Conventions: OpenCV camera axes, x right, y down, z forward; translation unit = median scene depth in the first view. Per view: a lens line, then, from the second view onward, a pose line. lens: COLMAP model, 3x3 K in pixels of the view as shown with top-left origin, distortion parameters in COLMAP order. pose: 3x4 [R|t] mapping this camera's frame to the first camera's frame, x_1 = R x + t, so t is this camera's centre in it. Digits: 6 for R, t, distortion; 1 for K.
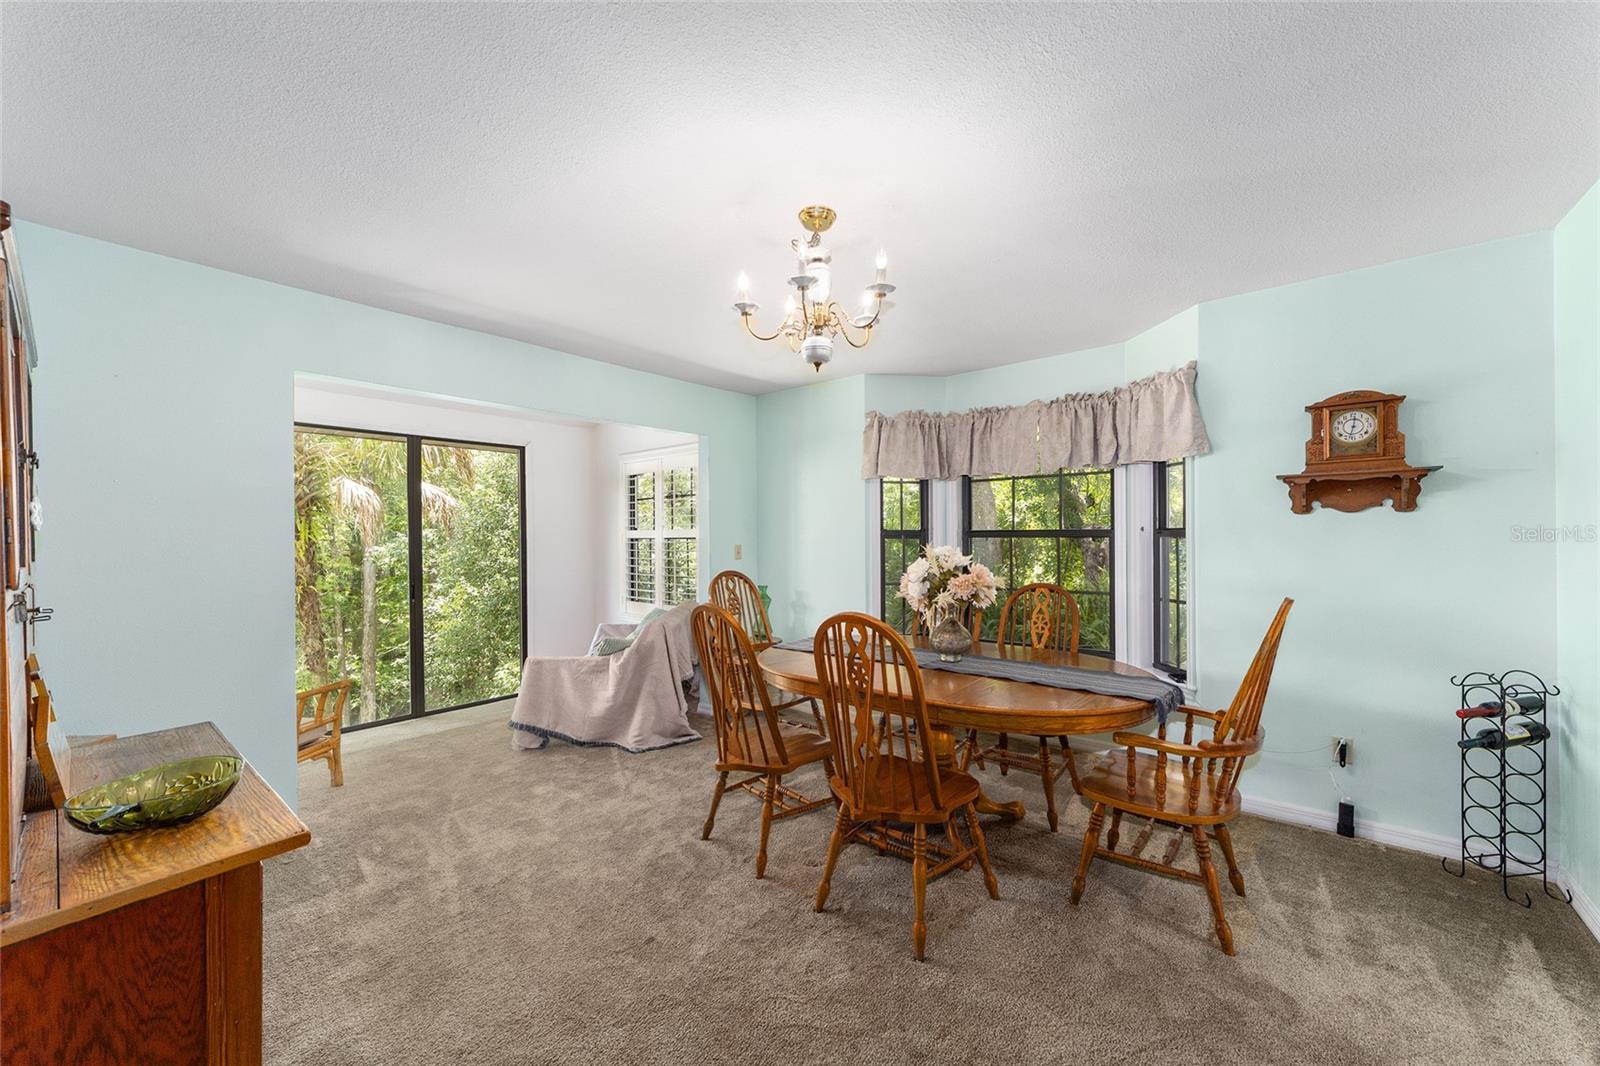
lens RADIAL K [[612.6, 0, 796.5], [0, 612.6, 539.5], [0, 0, 1]] dist [-0.022149, 0.012111]
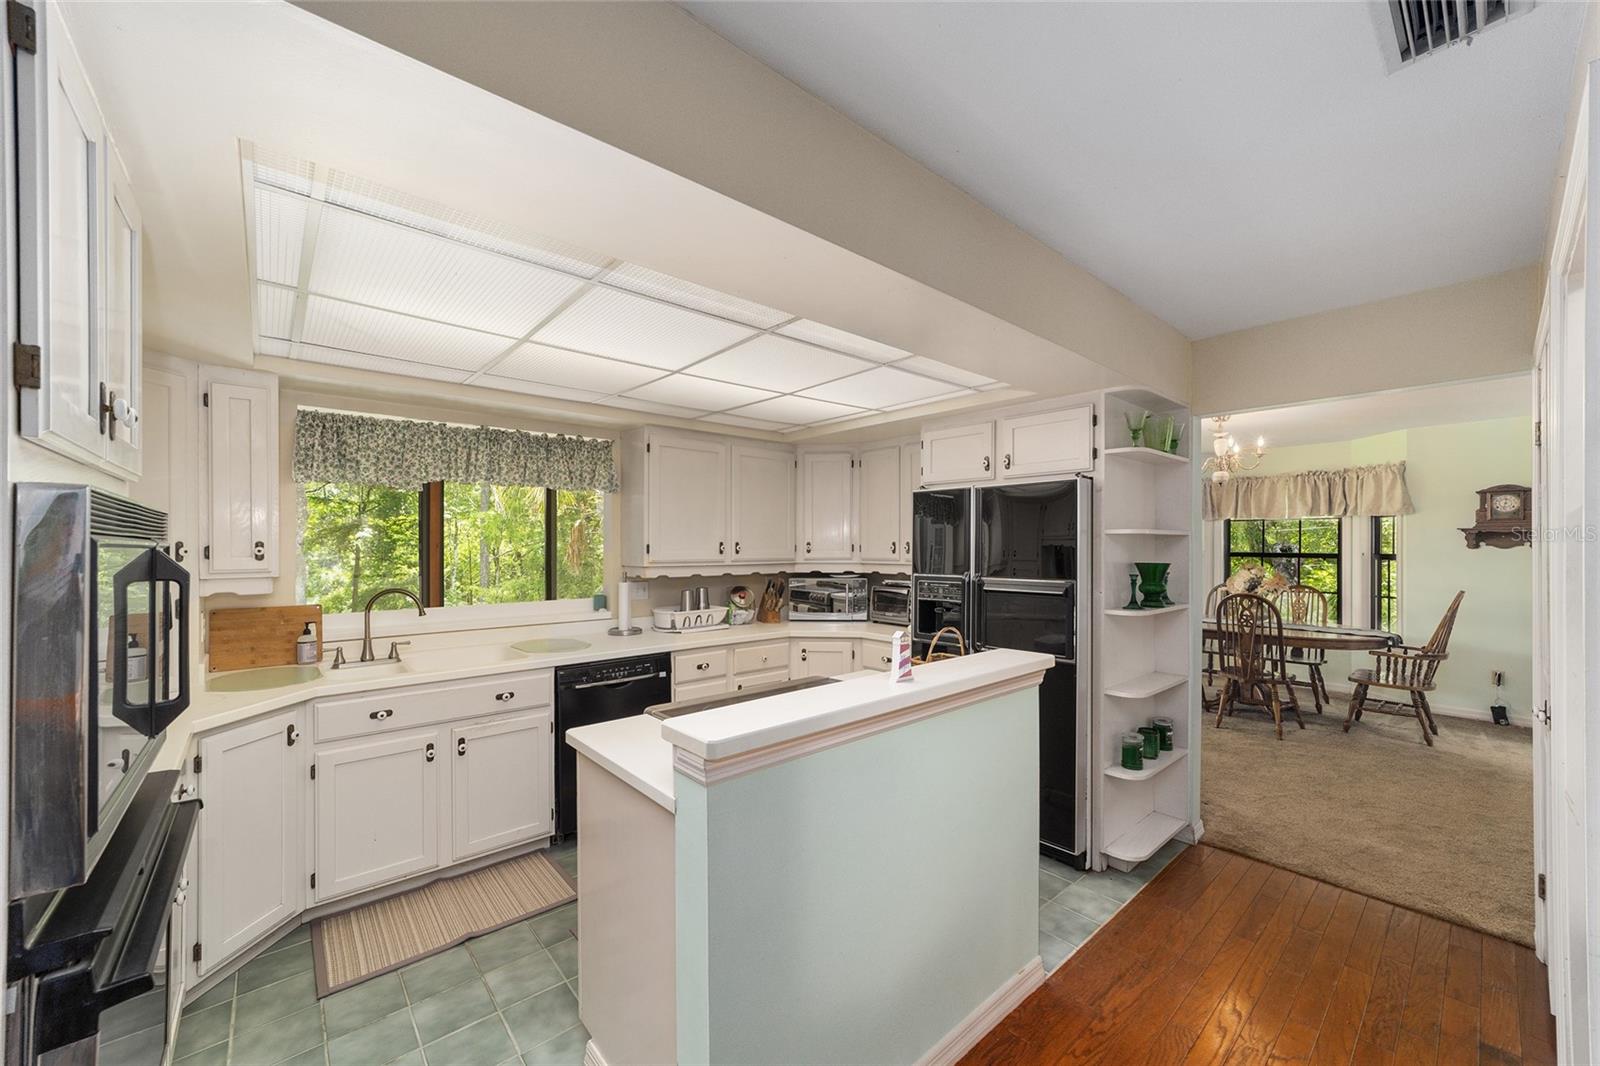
lens RADIAL K [[602.3, 0, 802.3], [0, 602.3, 546.2], [0, 0, 1]] dist [-0.019268, 0.008130]
pose [[0.986168, 0.008245, -0.165543, -0.870715], [-0.008742, 0.999959, -0.002275, -0.027862], [0.165518, 0.003690, 0.986200, -1.112481]]
